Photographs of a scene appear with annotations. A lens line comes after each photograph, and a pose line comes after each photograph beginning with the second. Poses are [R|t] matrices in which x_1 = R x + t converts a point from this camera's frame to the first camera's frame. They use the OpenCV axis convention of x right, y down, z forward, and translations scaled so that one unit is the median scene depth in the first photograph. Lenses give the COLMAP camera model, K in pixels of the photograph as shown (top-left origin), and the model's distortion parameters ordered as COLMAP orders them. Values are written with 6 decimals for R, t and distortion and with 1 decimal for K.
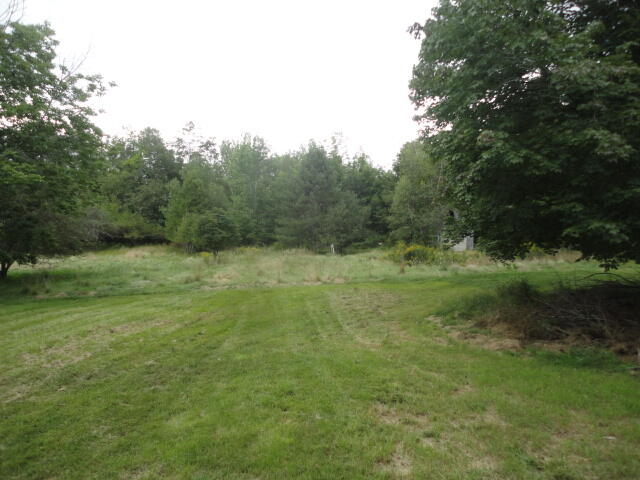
lens RADIAL K [[466.1, 0, 320.0], [0, 466.1, 240.0], [0, 0, 1]] dist [0.004011, 0.003073]
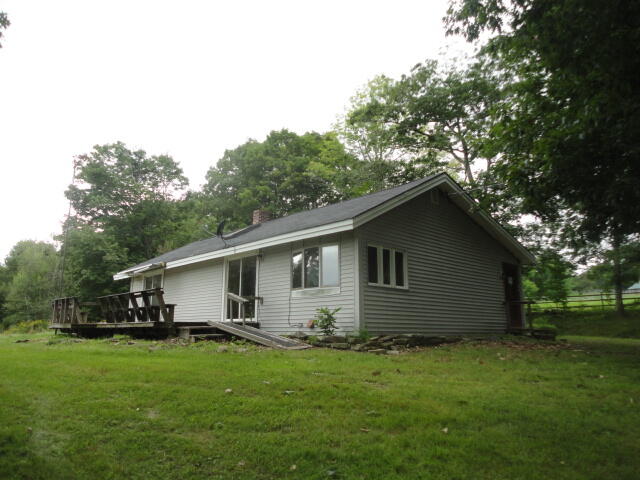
lens RADIAL K [[466.1, 0, 320.0], [0, 466.1, 240.0], [0, 0, 1]] dist [0.004011, 0.003073]
pose [[0.705921, 0.082610, 0.703456, -0.144829], [0.056386, 0.983469, -0.172076, 0.041185], [-0.706042, 0.161137, 0.689593, -0.445681]]
